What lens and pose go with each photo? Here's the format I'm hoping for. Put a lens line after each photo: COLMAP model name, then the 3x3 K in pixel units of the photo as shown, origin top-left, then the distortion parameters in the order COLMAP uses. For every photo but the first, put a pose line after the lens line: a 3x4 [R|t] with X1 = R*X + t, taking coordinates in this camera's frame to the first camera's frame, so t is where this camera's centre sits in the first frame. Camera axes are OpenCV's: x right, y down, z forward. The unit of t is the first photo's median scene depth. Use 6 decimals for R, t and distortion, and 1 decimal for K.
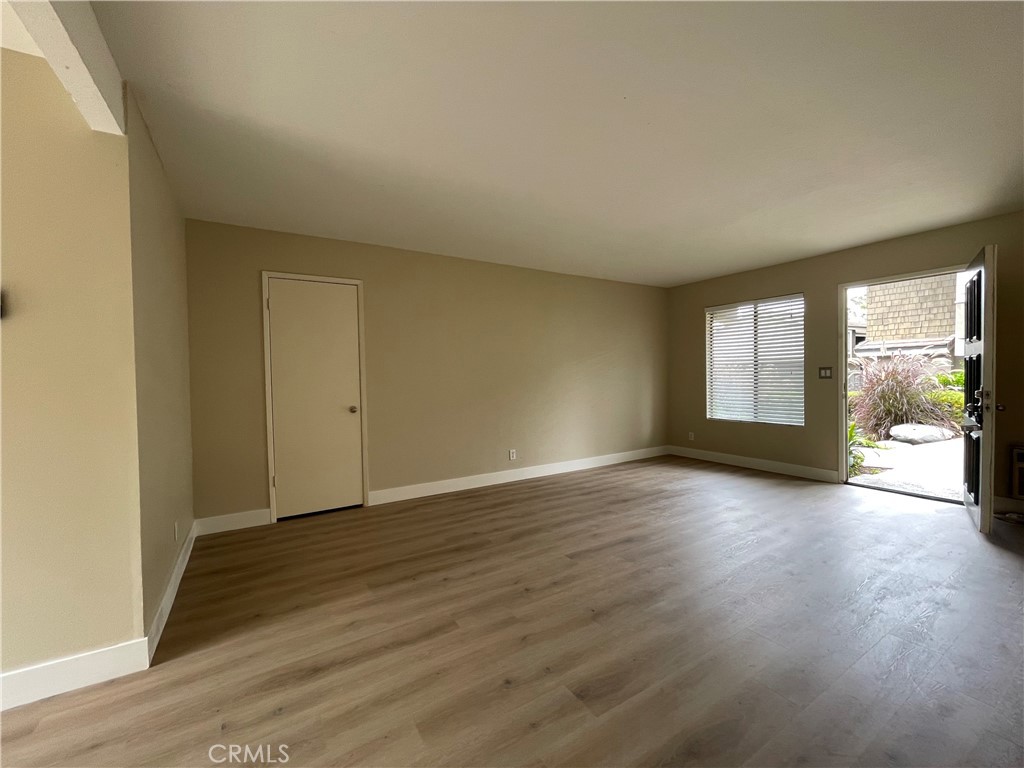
lens RADIAL K [[416.2, 0, 507.2], [0, 416.2, 385.7], [0, 0, 1]] dist [-0.000259, -0.000487]
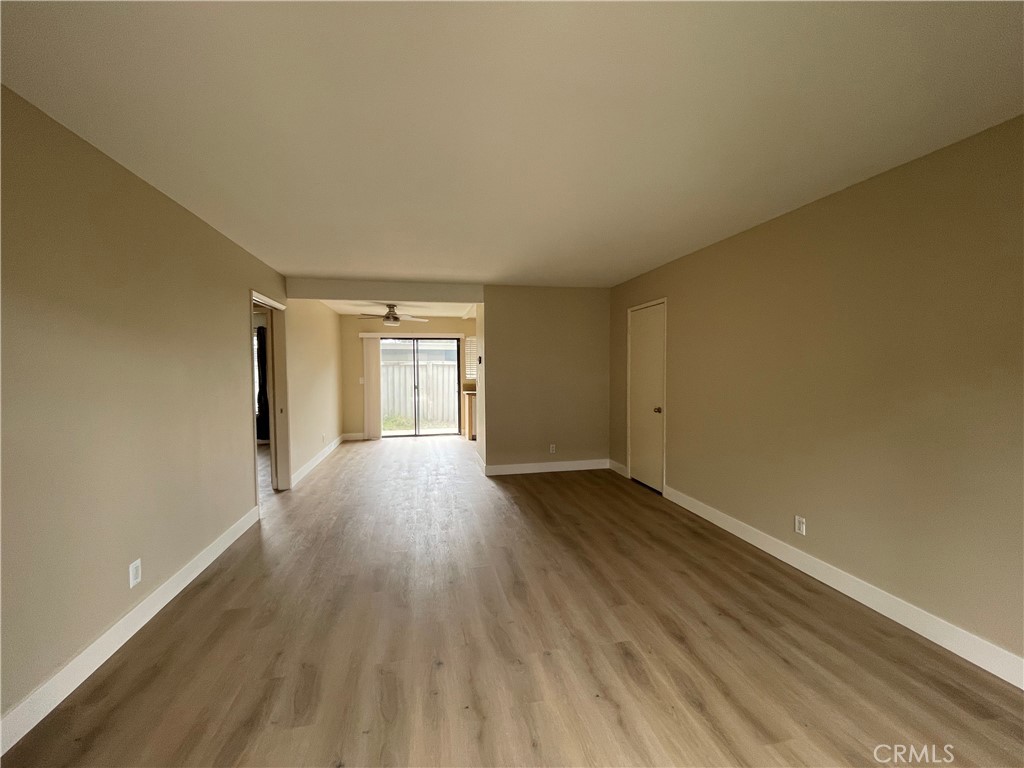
lens RADIAL K [[416.2, 0, 507.2], [0, 416.2, 385.7], [0, 0, 1]] dist [-0.000259, -0.000487]
pose [[-0.342097, 0.060387, -0.937722, 0.861455], [-0.008524, 0.997692, 0.067359, -0.085876], [0.939626, 0.031036, -0.340793, 0.981870]]
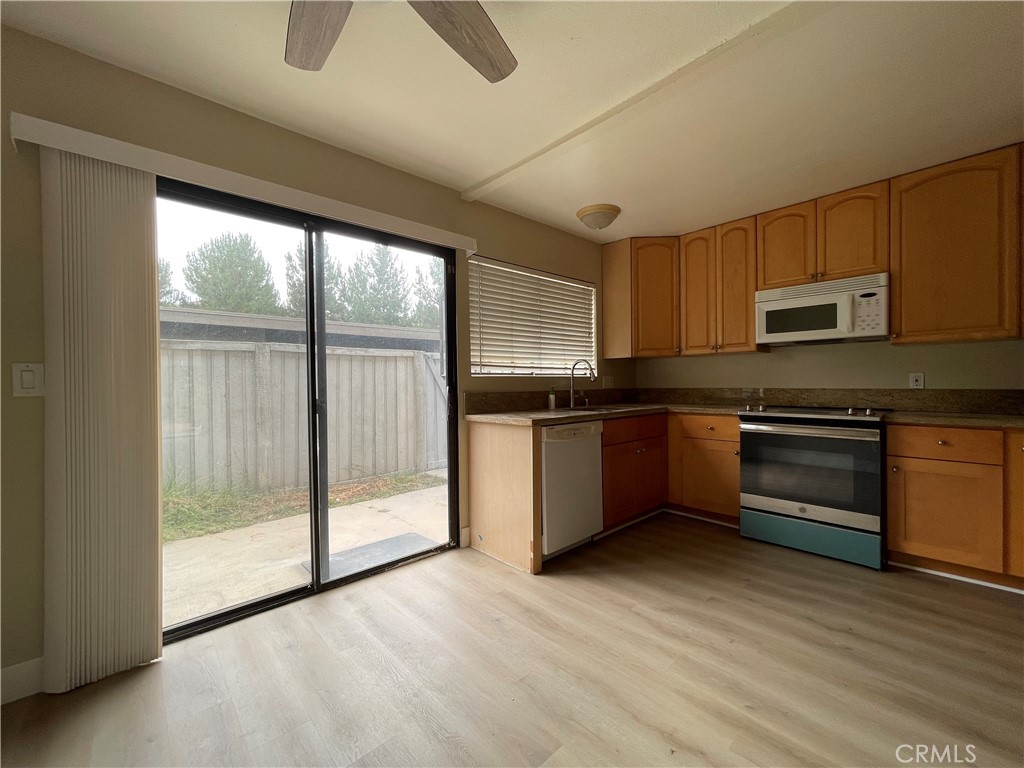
lens RADIAL K [[416.2, 0, 507.2], [0, 416.2, 385.7], [0, 0, 1]] dist [-0.000259, -0.000487]
pose [[0.181907, 0.026544, -0.982957, -0.393160], [-0.016932, 0.999572, 0.023859, 0.025292], [0.983170, 0.012303, 0.182278, -0.053773]]
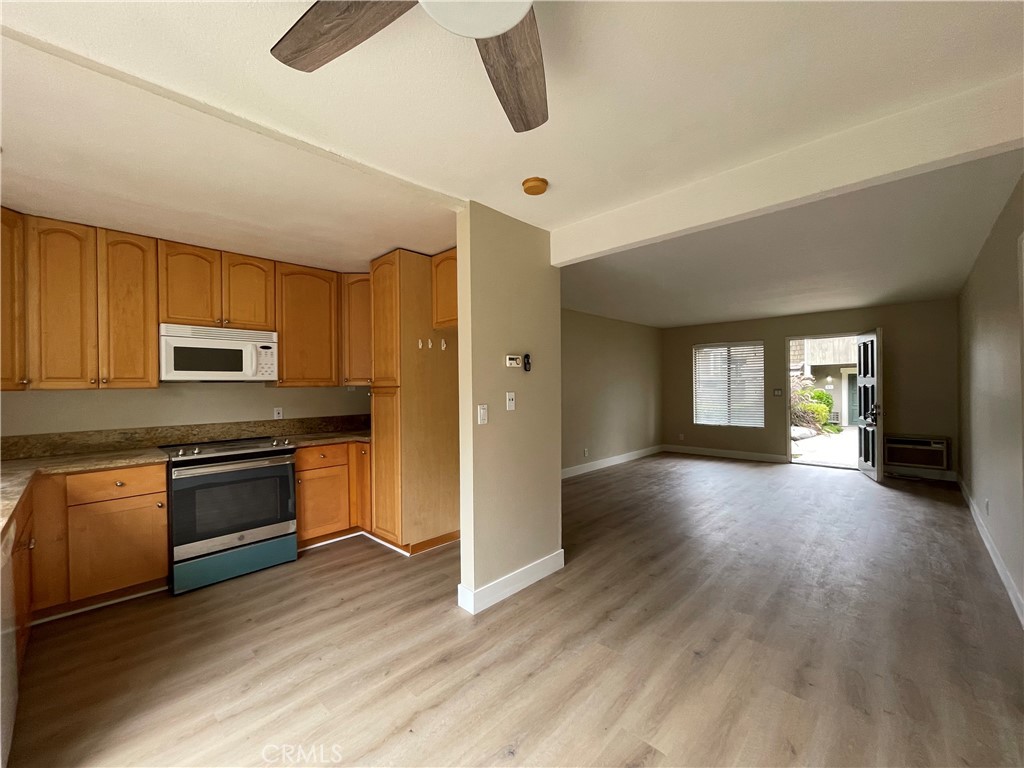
lens RADIAL K [[416.2, 0, 507.2], [0, 416.2, 385.7], [0, 0, 1]] dist [-0.000259, -0.000487]
pose [[0.968997, 0.007136, 0.246969, -0.694974], [-0.000562, 0.999644, -0.026680, -0.016910], [-0.247072, 0.025714, 0.968656, -0.299867]]
